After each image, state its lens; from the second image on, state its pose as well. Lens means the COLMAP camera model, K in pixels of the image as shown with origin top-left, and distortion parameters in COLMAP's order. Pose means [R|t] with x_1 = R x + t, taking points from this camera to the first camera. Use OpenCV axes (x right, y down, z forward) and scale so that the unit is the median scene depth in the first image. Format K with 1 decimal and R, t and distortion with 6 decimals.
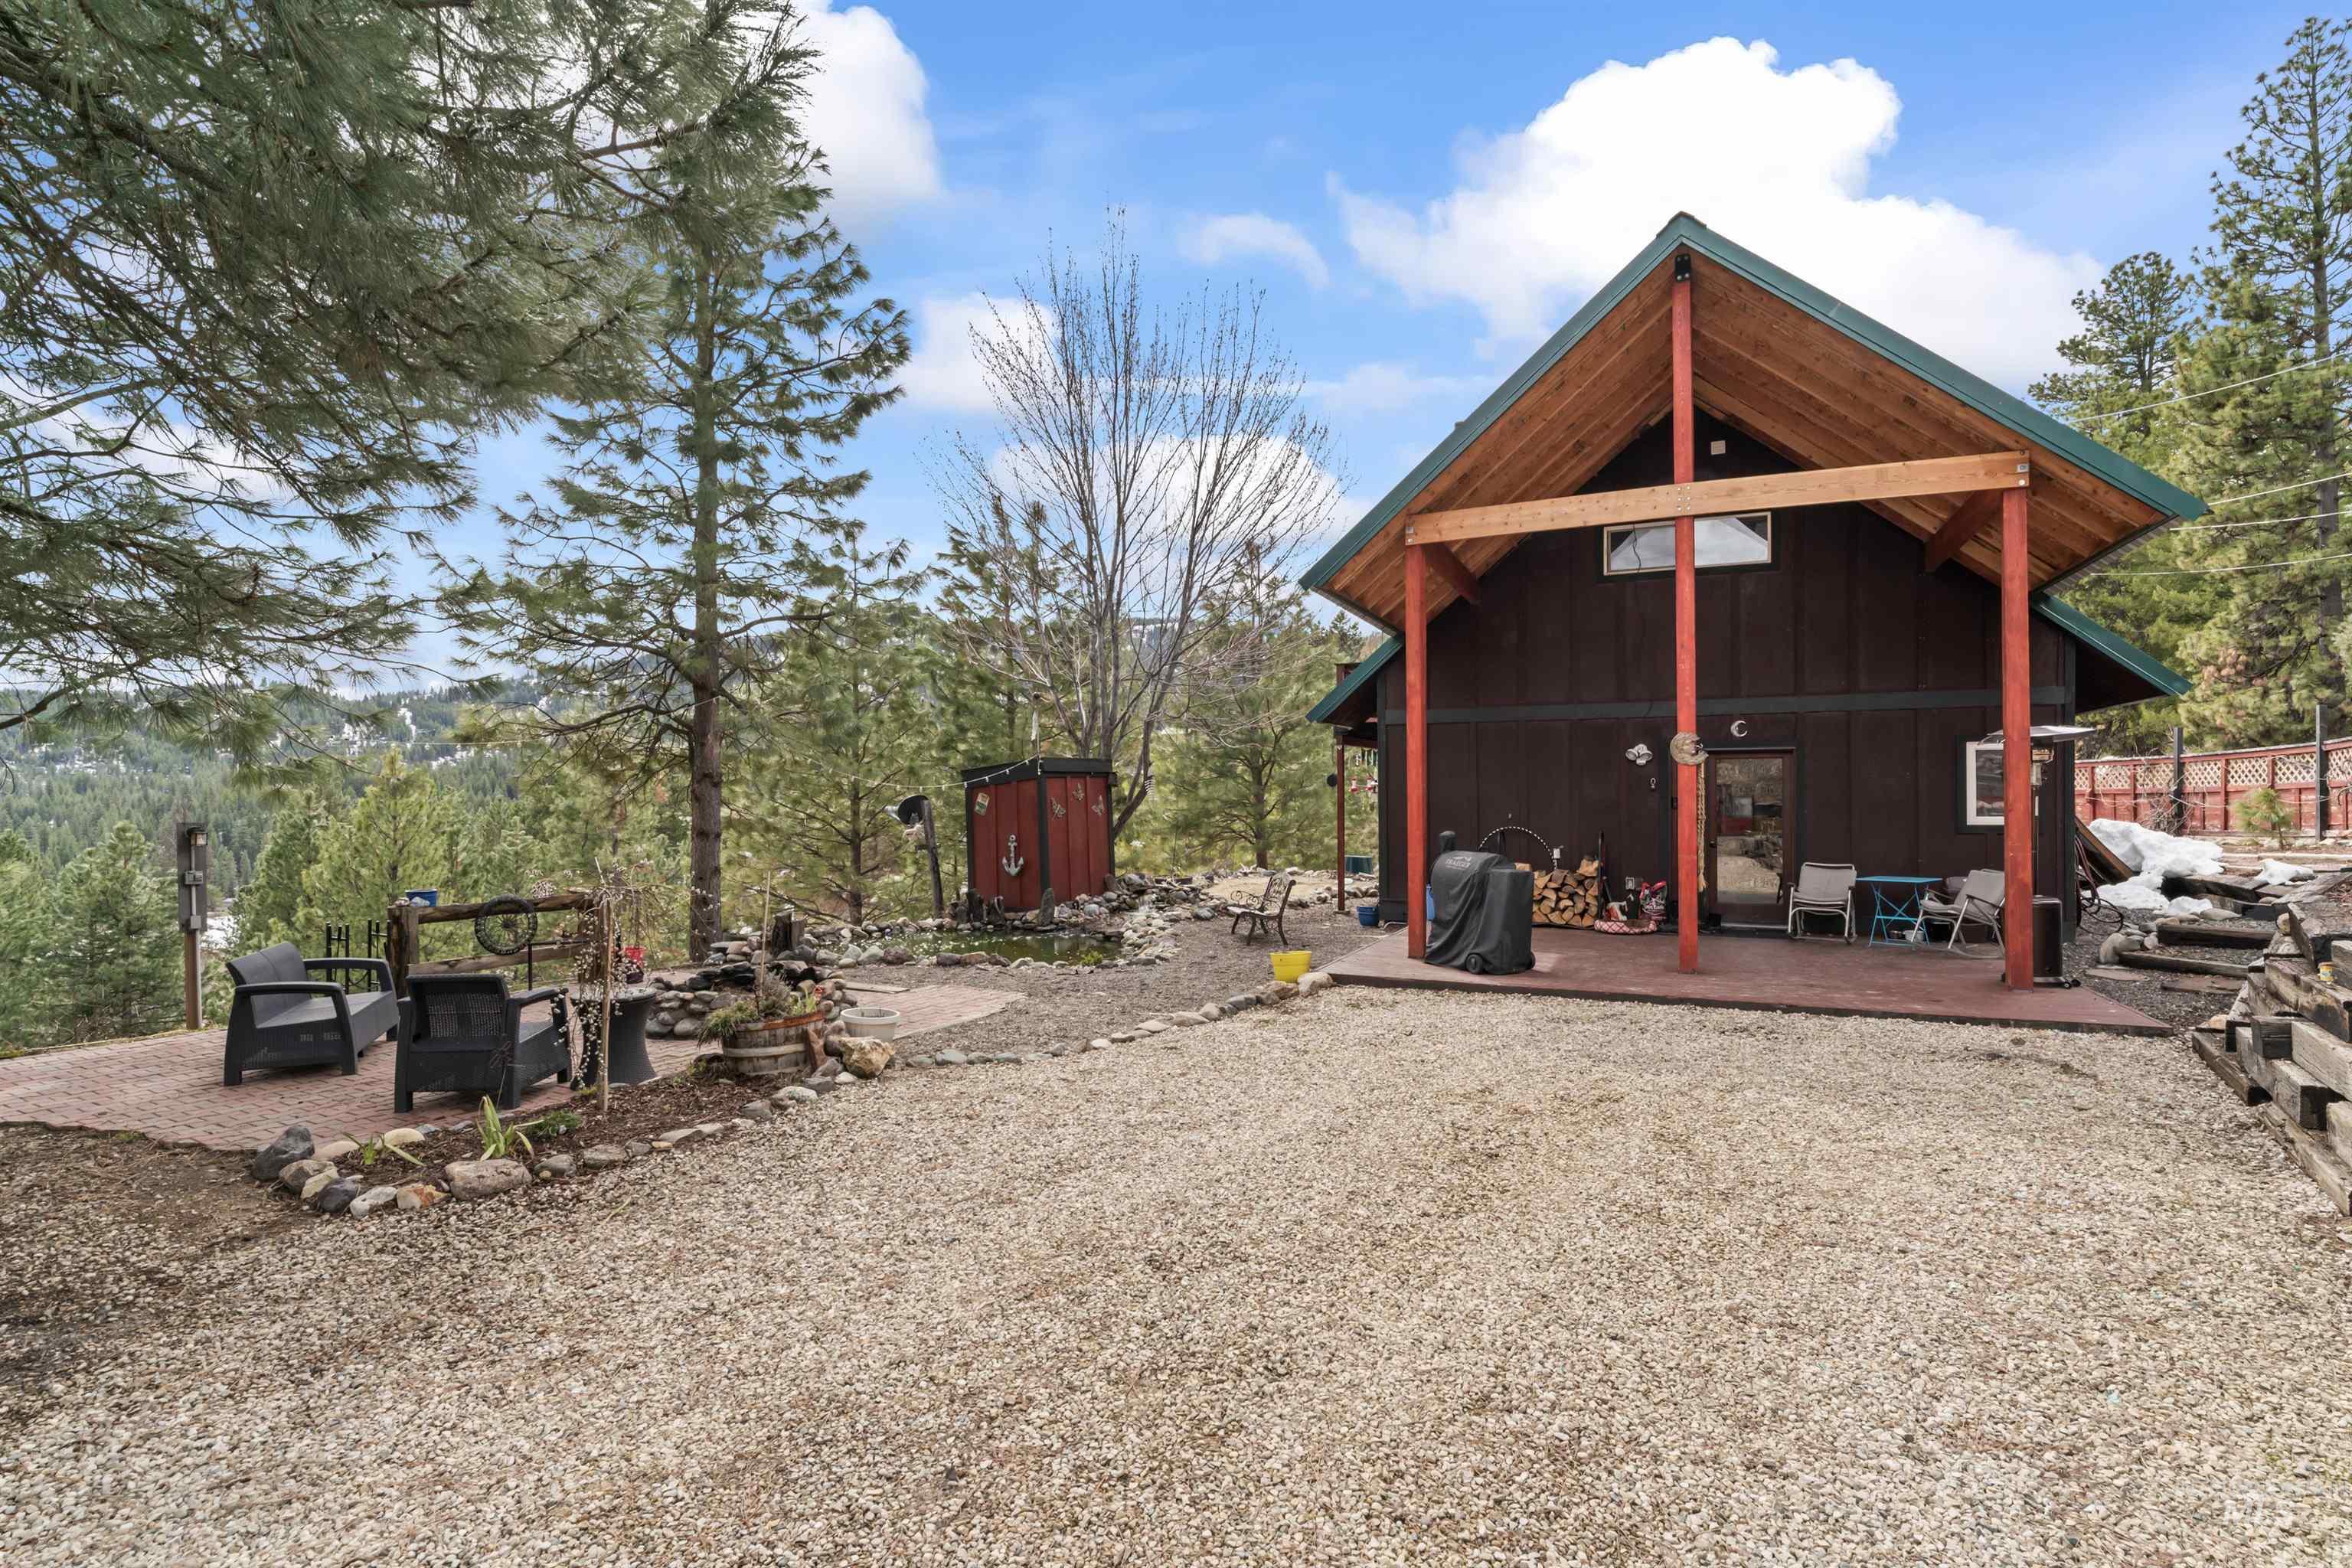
lens RADIAL K [[1089.9, 0, 1175.4], [0, 1089.9, 797.4], [0, 0, 1]] dist [-0.001511, -0.000158]
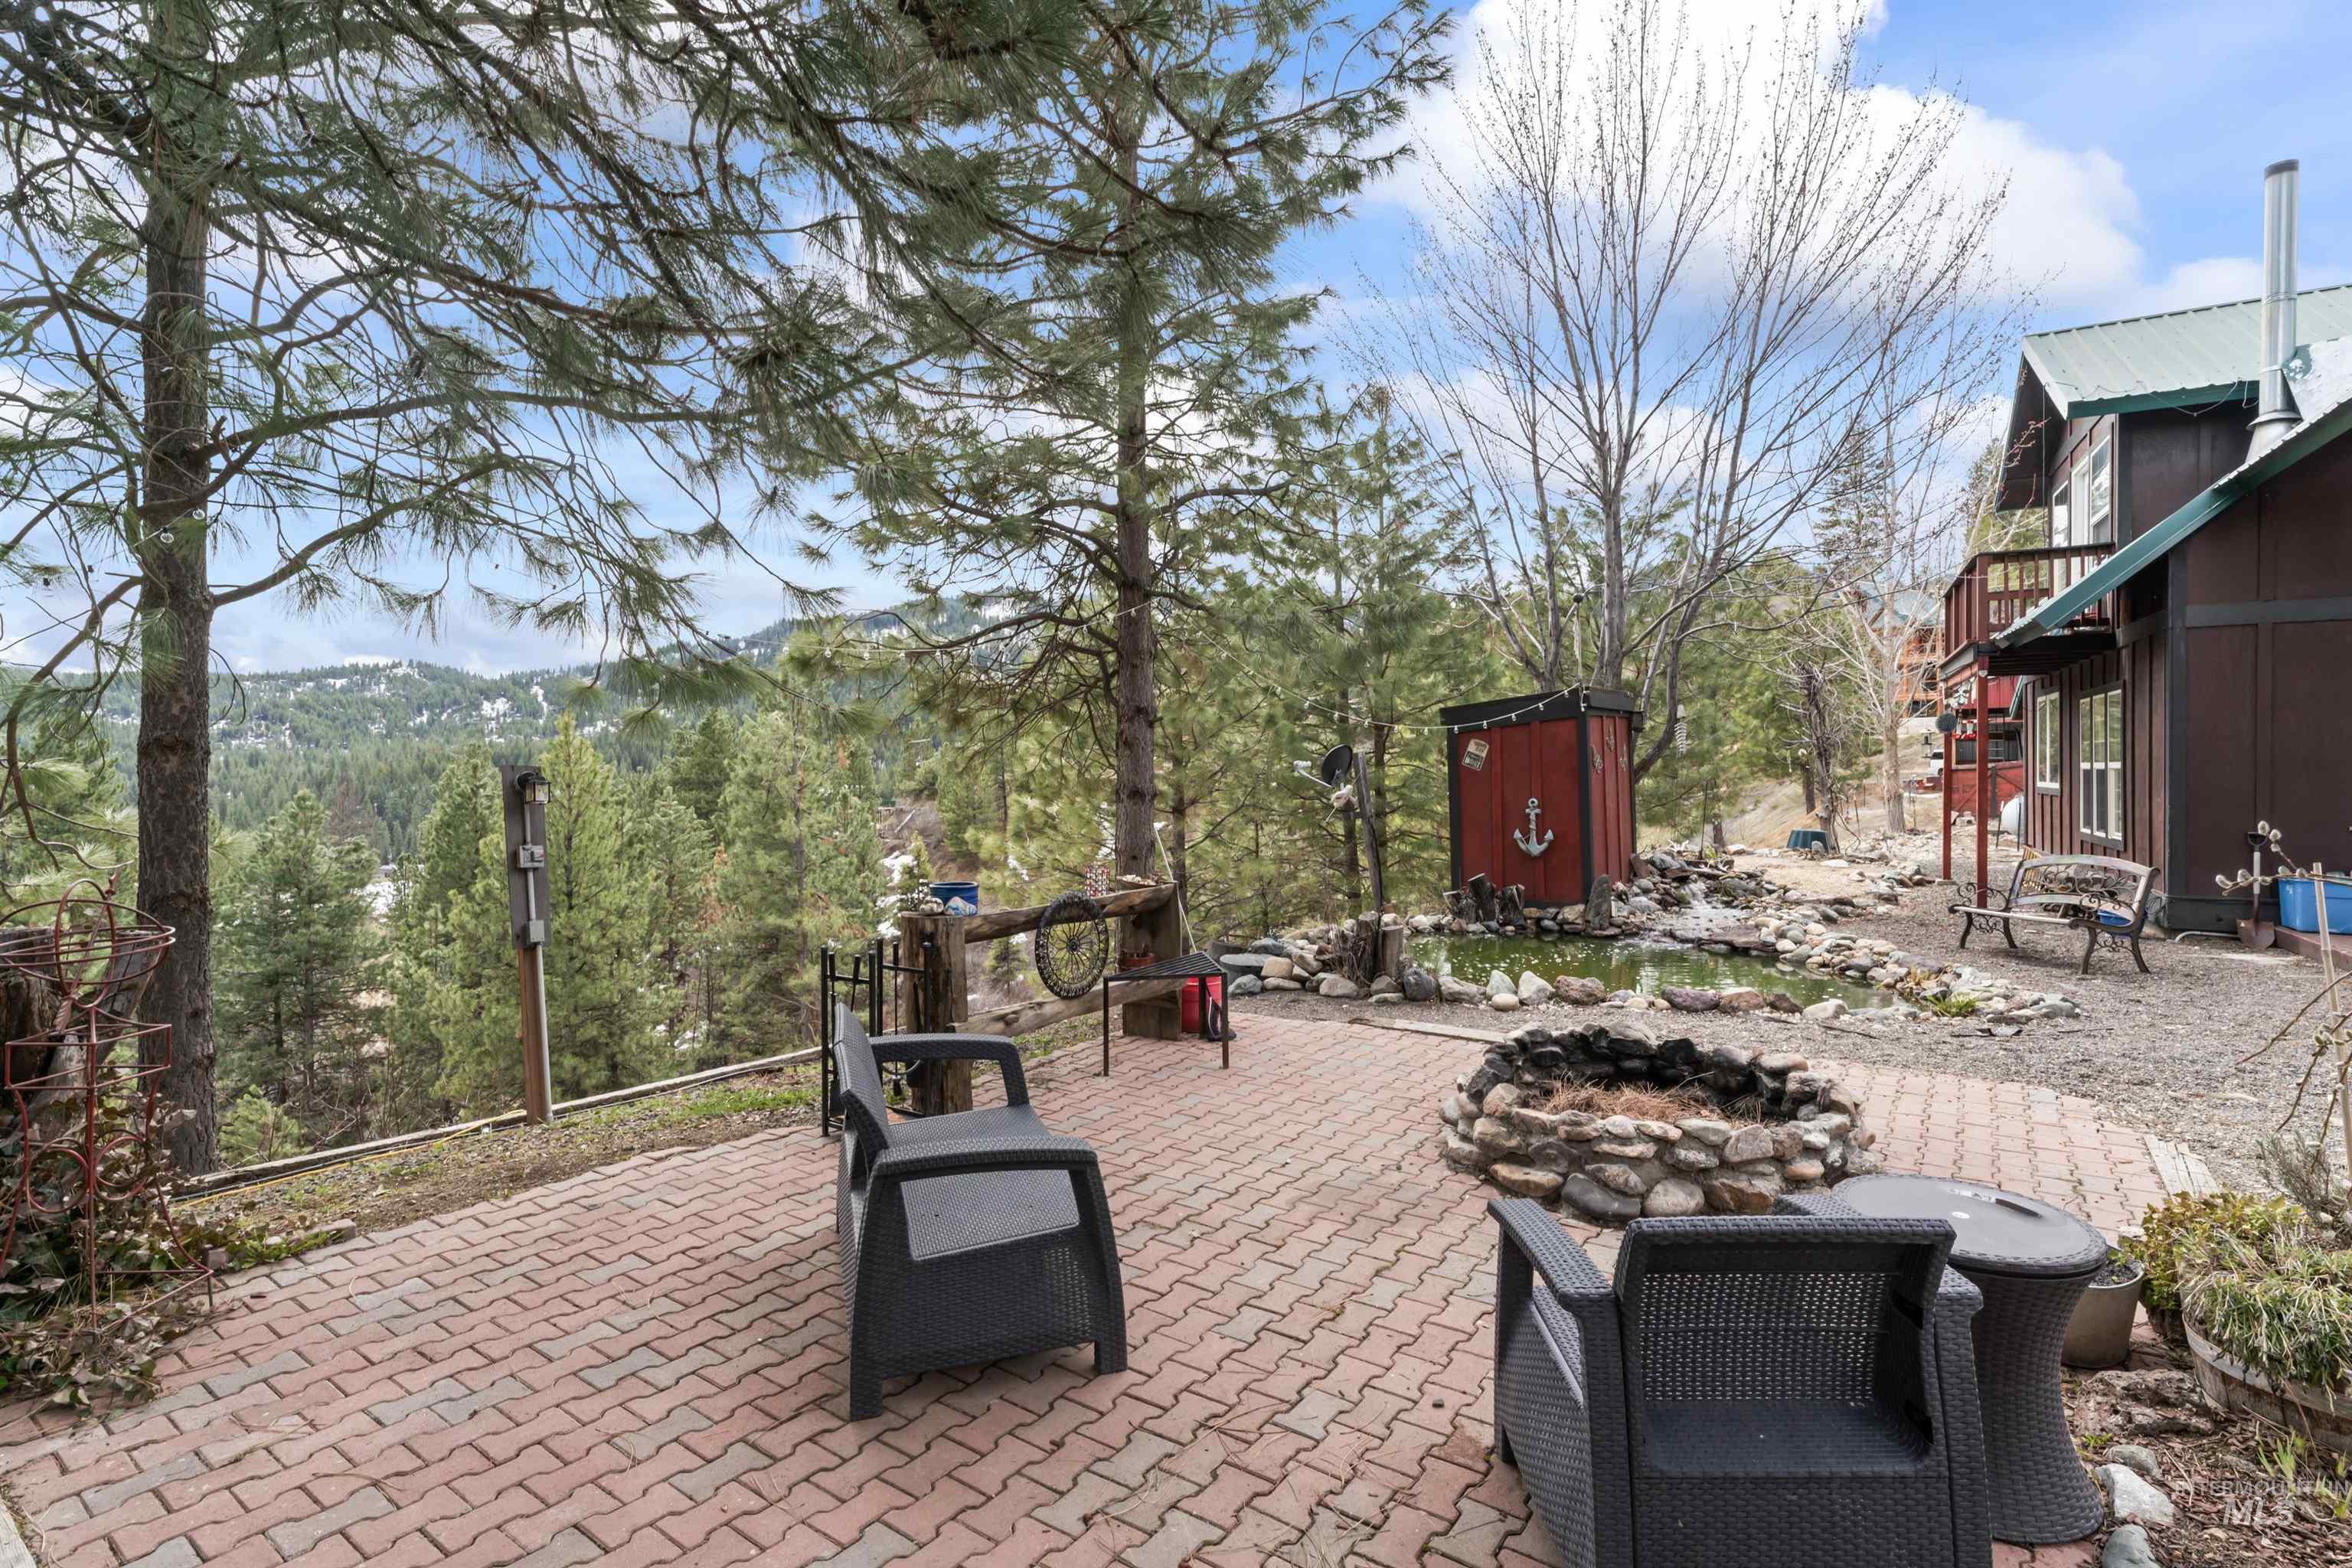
lens RADIAL K [[1089.9, 0, 1176.8], [0, 1089.9, 784.7], [0, 0, 1]] dist [-0.001511, -0.000158]
pose [[0.996406, 0.001397, -0.084699, -0.315945], [-0.000360, 0.999925, 0.012252, 0.017127], [0.084709, -0.012178, 0.996331, 0.276414]]
